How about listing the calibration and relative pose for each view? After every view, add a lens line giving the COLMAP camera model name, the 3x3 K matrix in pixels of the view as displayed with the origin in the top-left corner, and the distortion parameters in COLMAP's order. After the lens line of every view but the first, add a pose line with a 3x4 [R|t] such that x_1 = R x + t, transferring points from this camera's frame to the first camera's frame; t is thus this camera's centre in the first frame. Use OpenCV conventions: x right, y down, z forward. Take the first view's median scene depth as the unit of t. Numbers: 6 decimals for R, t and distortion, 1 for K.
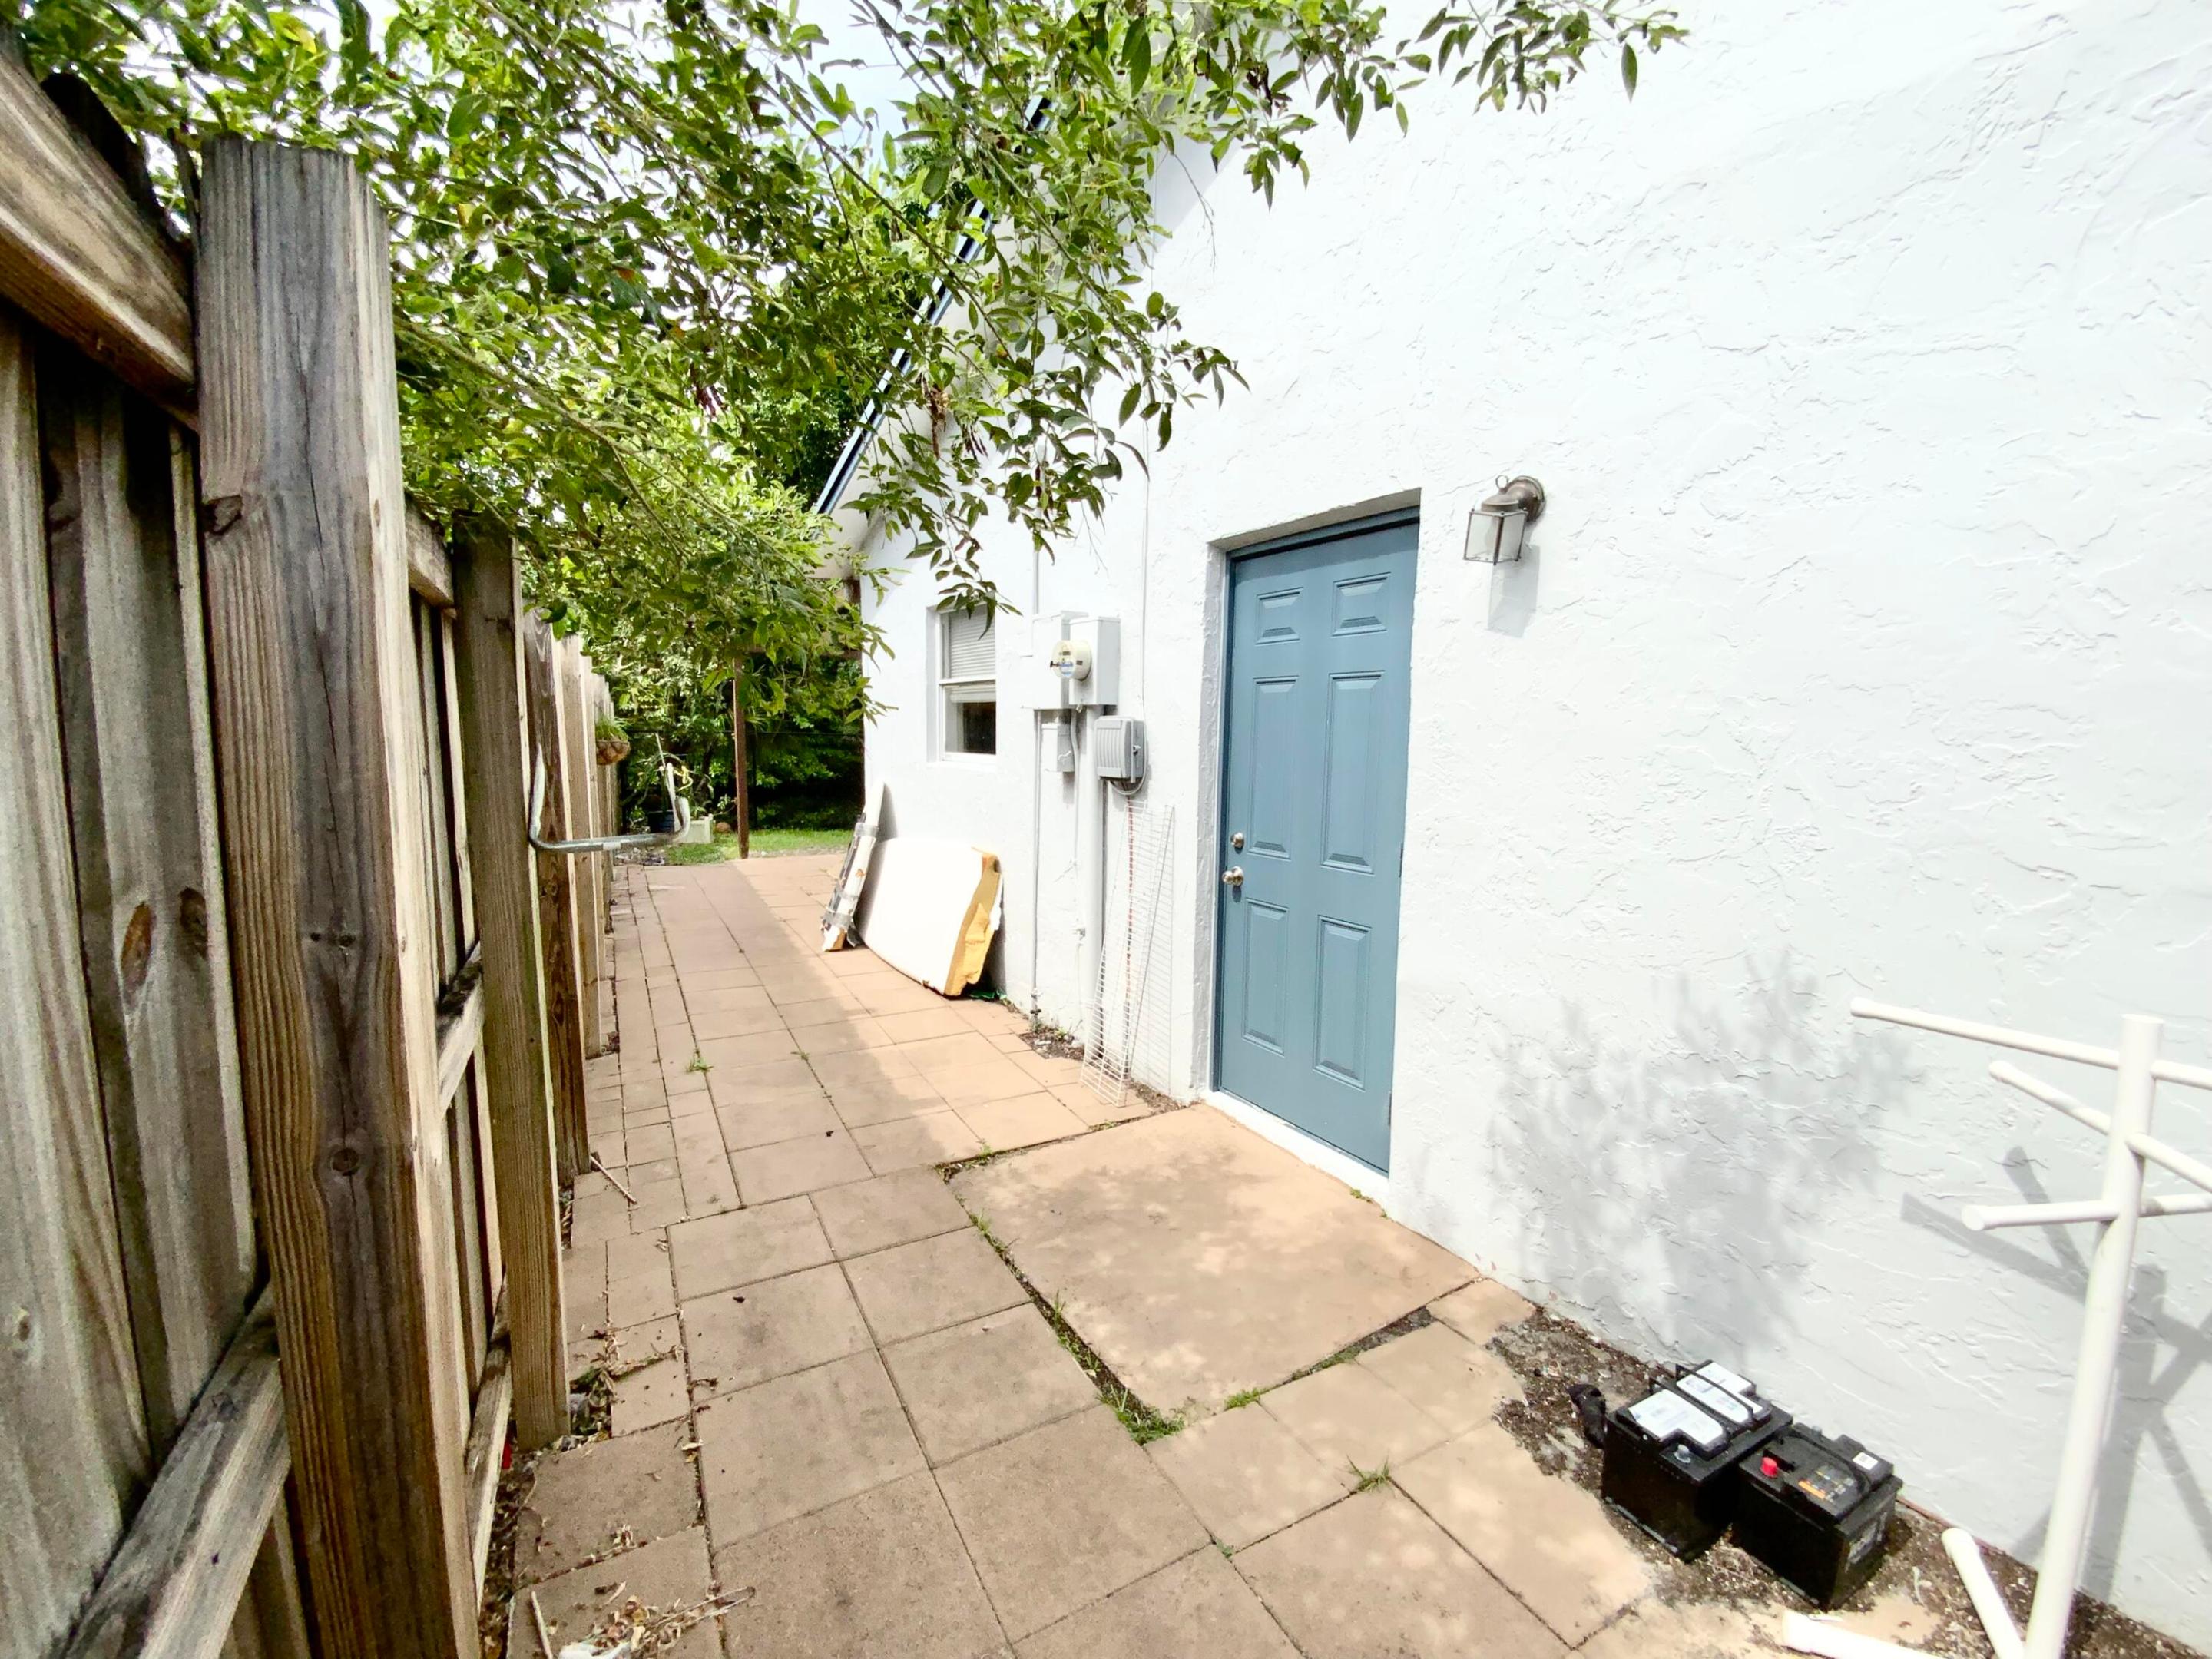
lens RADIAL K [[907.9, 0, 1083.1], [0, 907.9, 821.2], [0, 0, 1]] dist [0.016103, -0.009636]
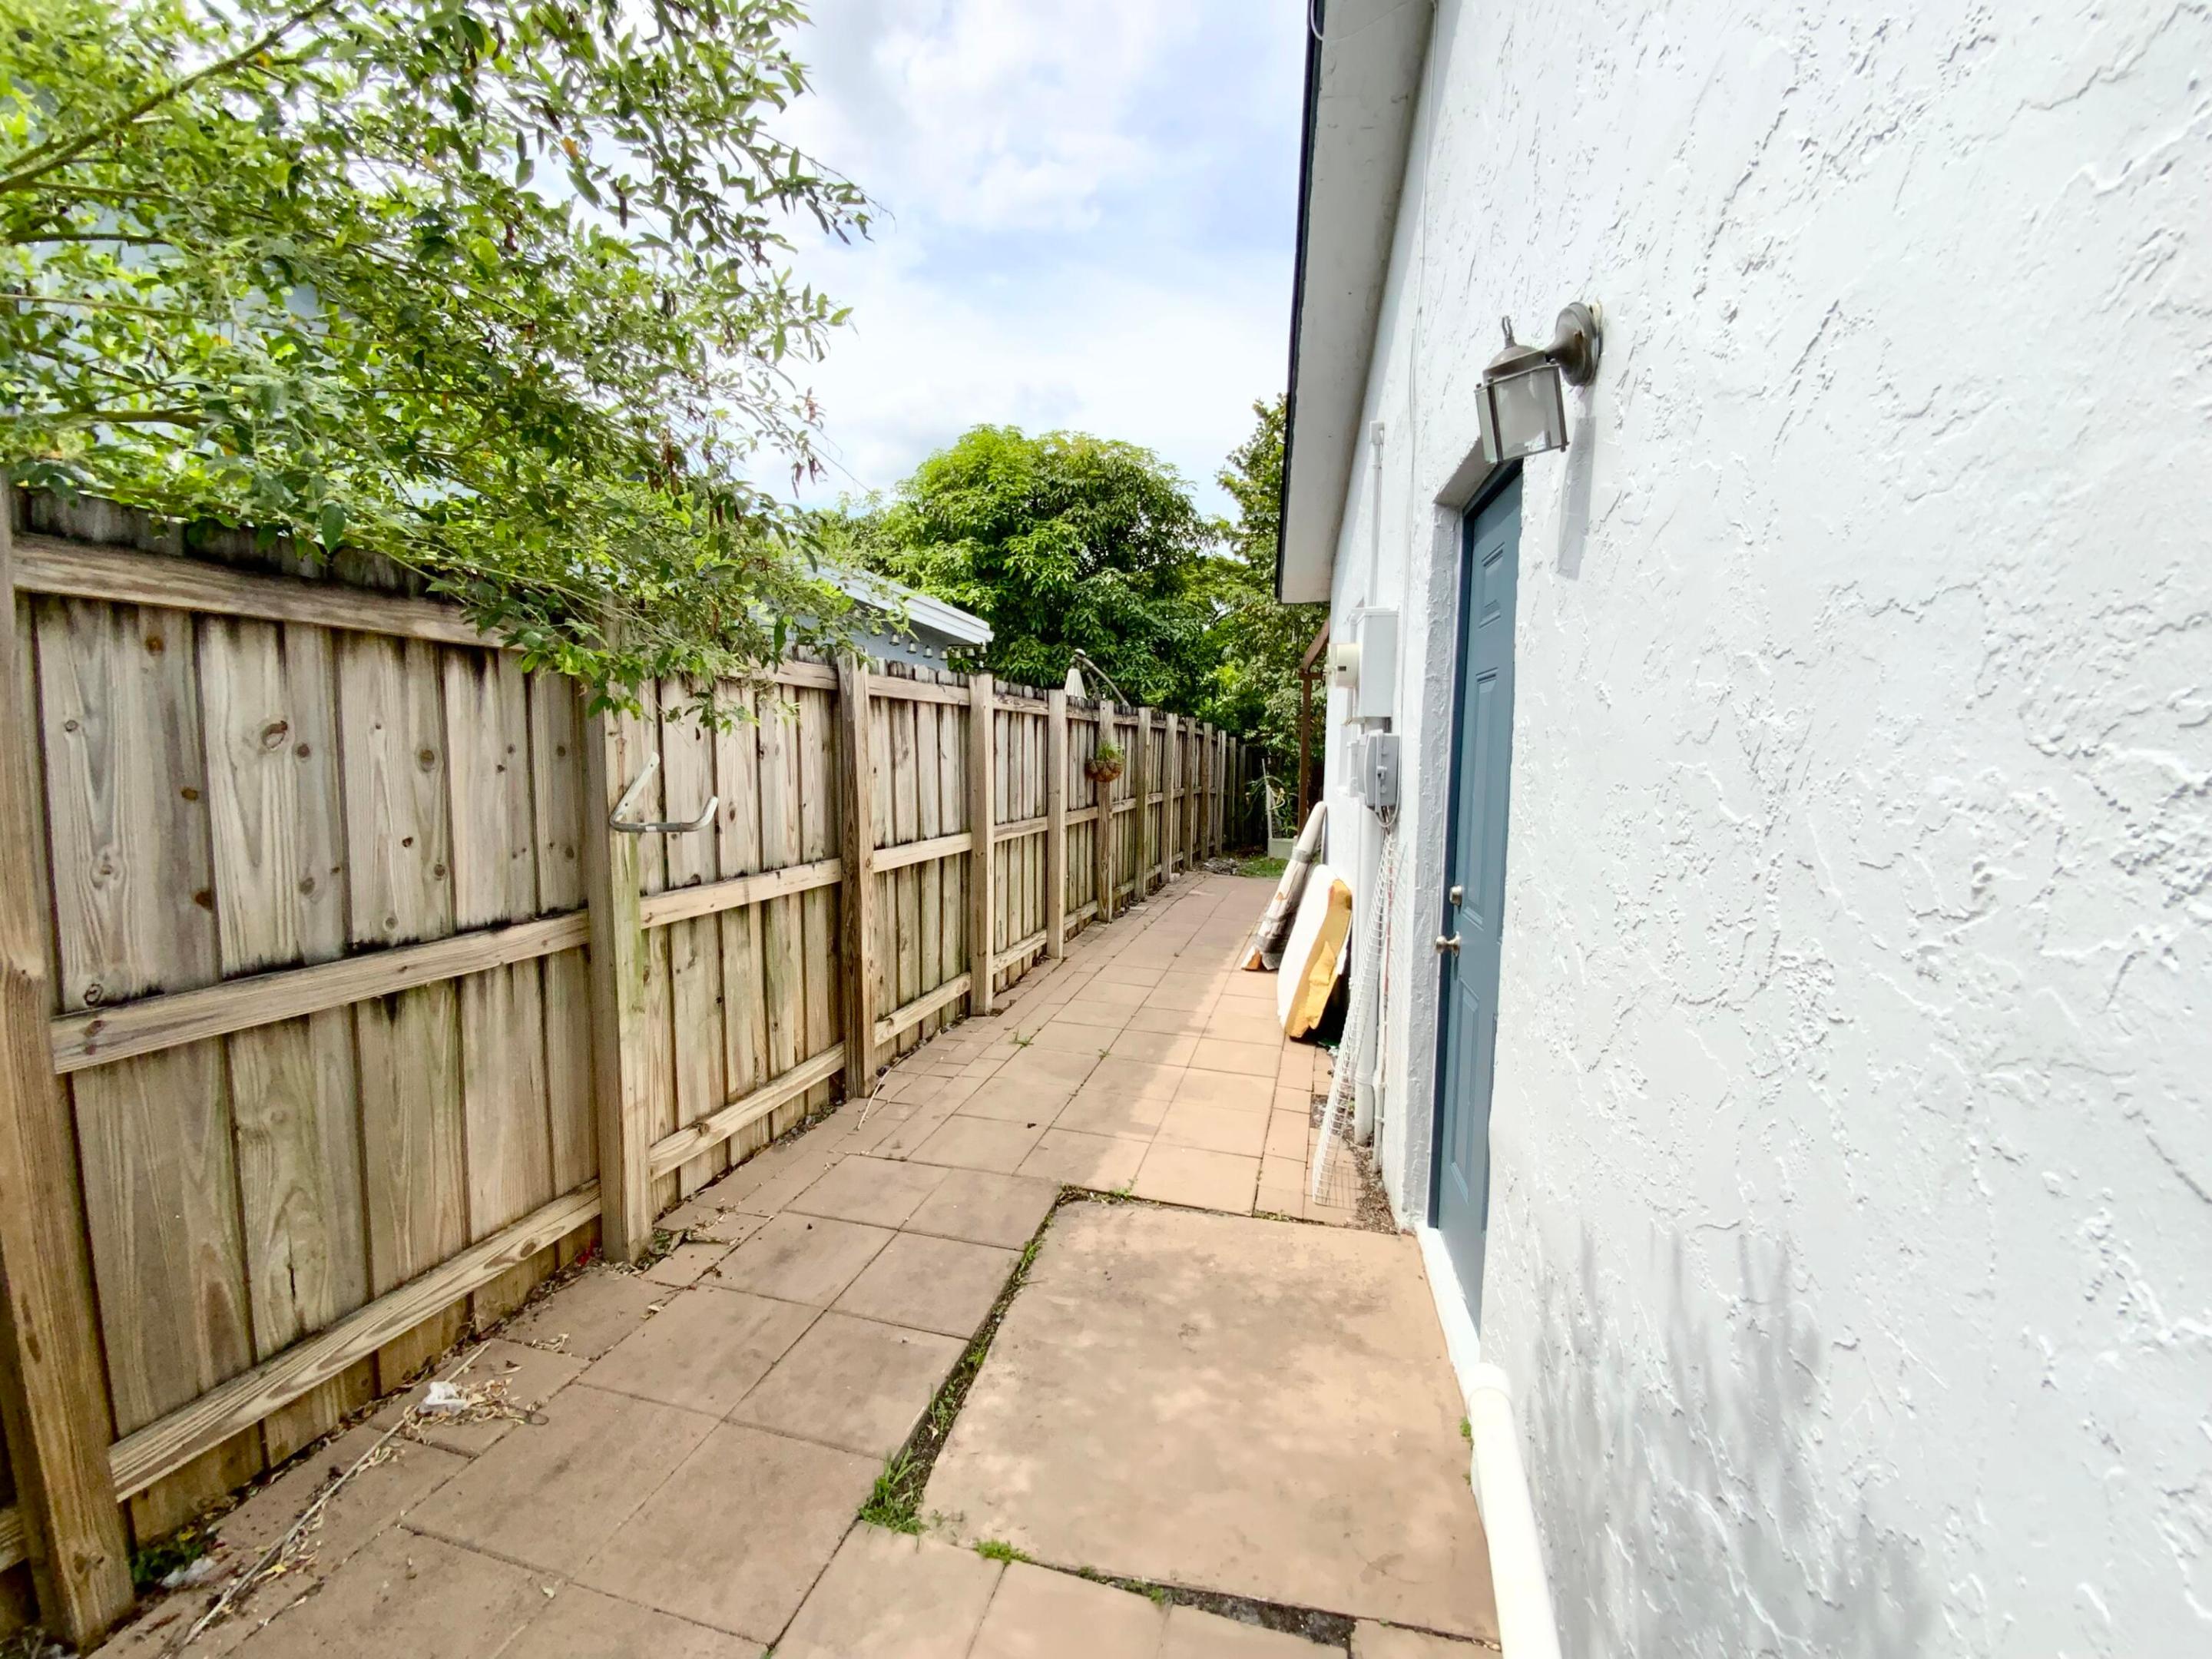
lens RADIAL K [[907.9, 0, 1099.5], [0, 907.9, 833.6], [0, 0, 1]] dist [0.016103, -0.009636]
pose [[0.735234, 0.074555, -0.673701, 0.490461], [-0.084985, 0.996229, 0.017500, -0.017669], [0.672465, 0.044387, 0.738797, 0.284003]]
